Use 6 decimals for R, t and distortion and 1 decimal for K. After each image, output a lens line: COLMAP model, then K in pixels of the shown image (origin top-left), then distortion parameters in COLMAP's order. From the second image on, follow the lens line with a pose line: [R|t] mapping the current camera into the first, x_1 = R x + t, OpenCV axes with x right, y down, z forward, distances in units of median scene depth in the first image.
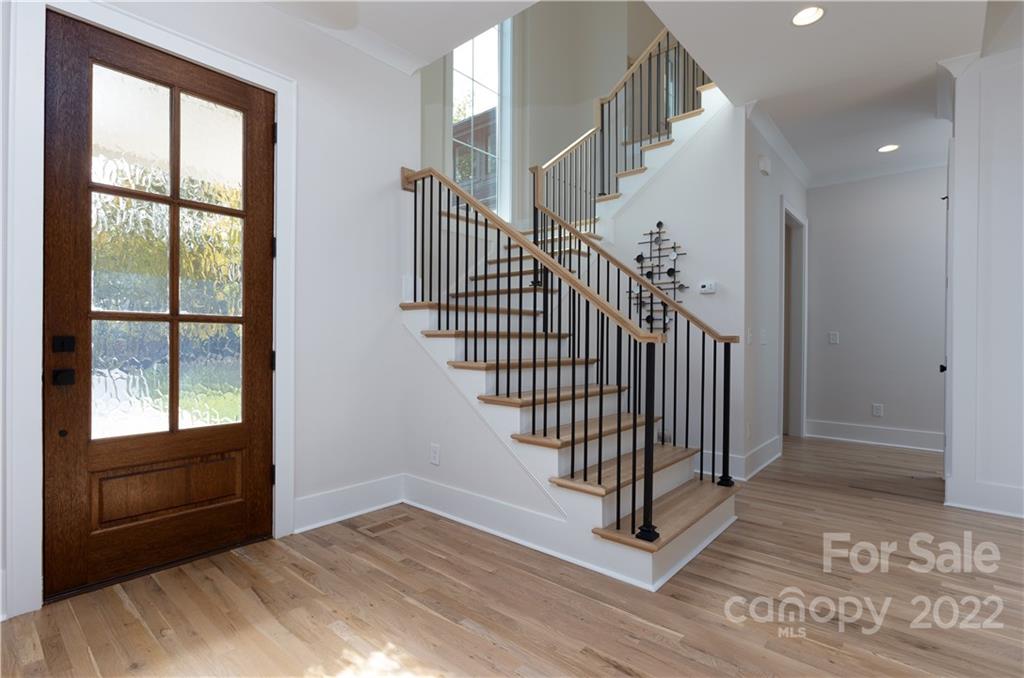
lens RADIAL K [[492.7, 0, 509.2], [0, 492.7, 343.2], [0, 0, 1]] dist [-0.017173, 0.004772]
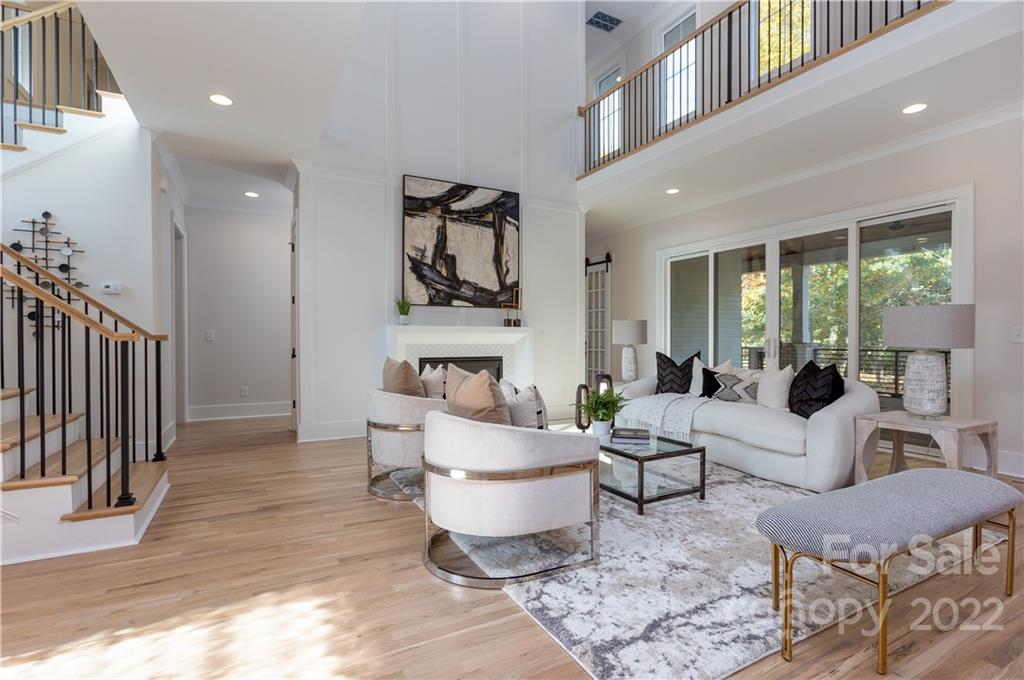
lens RADIAL K [[492.7, 0, 516.7], [0, 492.7, 341.2], [0, 0, 1]] dist [-0.017173, 0.004772]
pose [[0.347688, -0.009541, 0.937562, -0.283113], [0.009843, 0.999930, 0.006526, 0.001341], [-0.937559, 0.006959, 0.347758, -0.175169]]
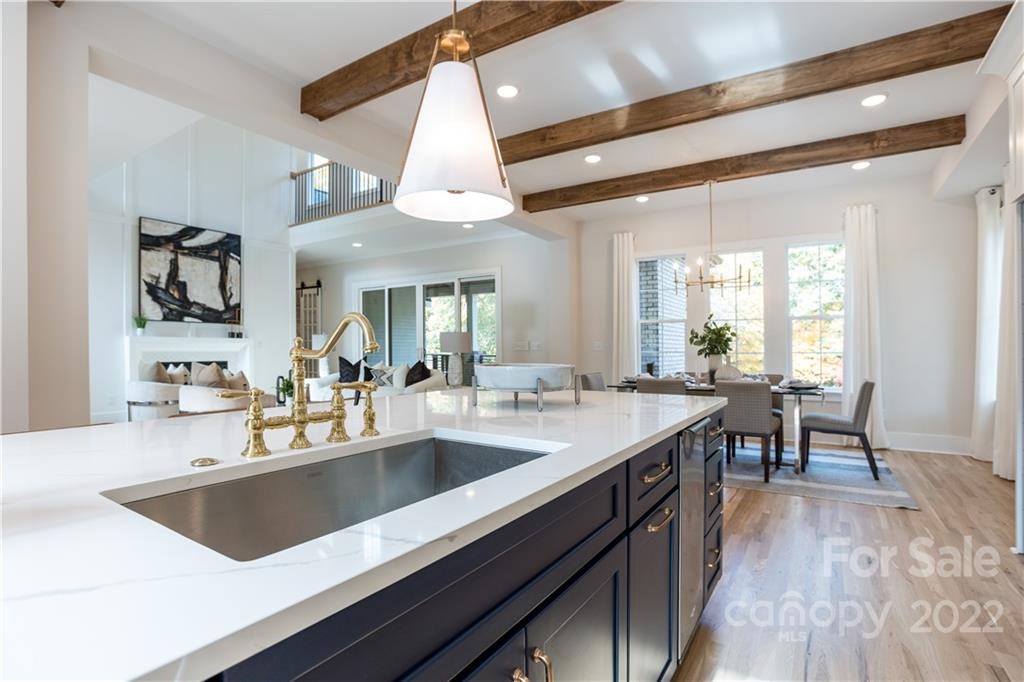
lens RADIAL K [[492.7, 0, 466.3], [0, 492.7, 357.5], [0, 0, 1]] dist [-0.017173, 0.004772]
pose [[-0.063111, -0.026100, 0.997665, -0.948401], [0.003341, 0.999647, 0.026363, -0.004373], [-0.998001, 0.004997, -0.063001, -0.459897]]
